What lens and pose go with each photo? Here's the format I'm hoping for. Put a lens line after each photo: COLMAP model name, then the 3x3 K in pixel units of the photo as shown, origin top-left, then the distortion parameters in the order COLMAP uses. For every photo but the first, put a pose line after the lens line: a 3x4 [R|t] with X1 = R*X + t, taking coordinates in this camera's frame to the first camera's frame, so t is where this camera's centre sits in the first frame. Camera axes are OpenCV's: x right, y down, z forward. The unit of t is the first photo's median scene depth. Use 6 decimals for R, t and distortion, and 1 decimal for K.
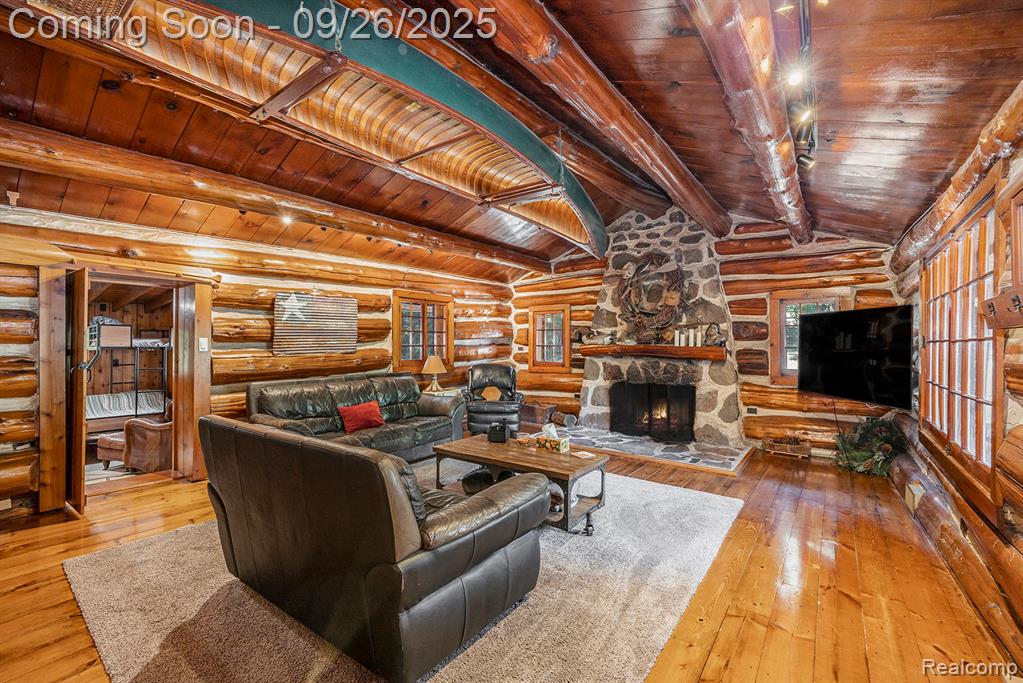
lens RADIAL K [[420.4, 0, 515.9], [0, 420.4, 339.0], [0, 0, 1]] dist [-0.003083, 0.000023]
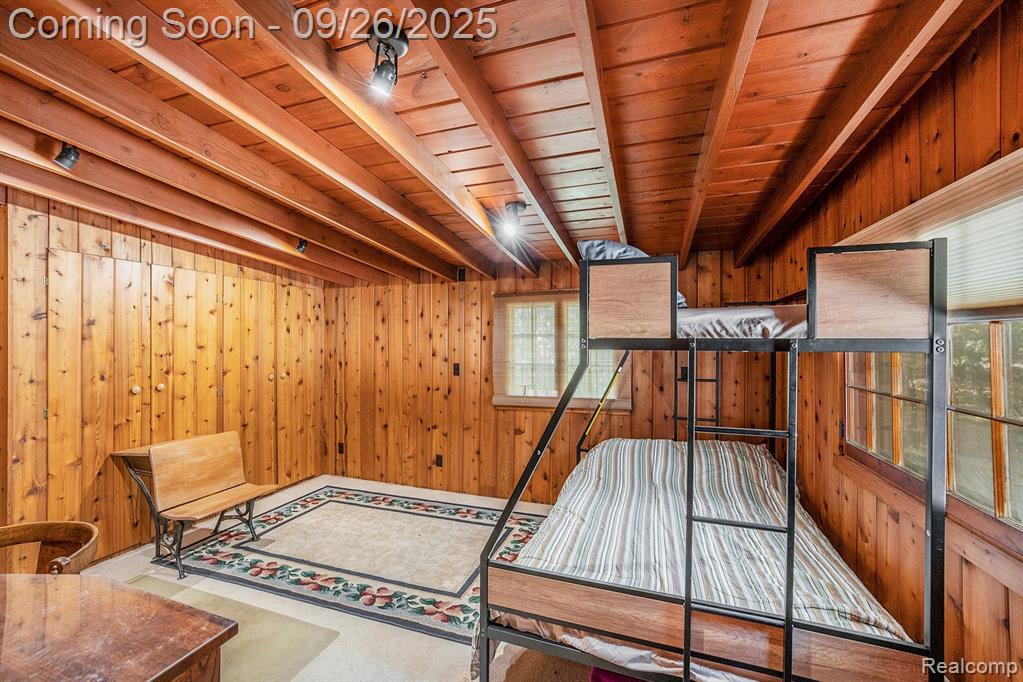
lens RADIAL K [[420.4, 0, 507.4], [0, 420.4, 346.5], [0, 0, 1]] dist [-0.003083, 0.000023]
pose [[0.306560, -0.012523, -0.951769, -0.657283], [0.009920, 0.999901, -0.009961, 0.024310], [0.951799, -0.006388, 0.306654, 0.772441]]
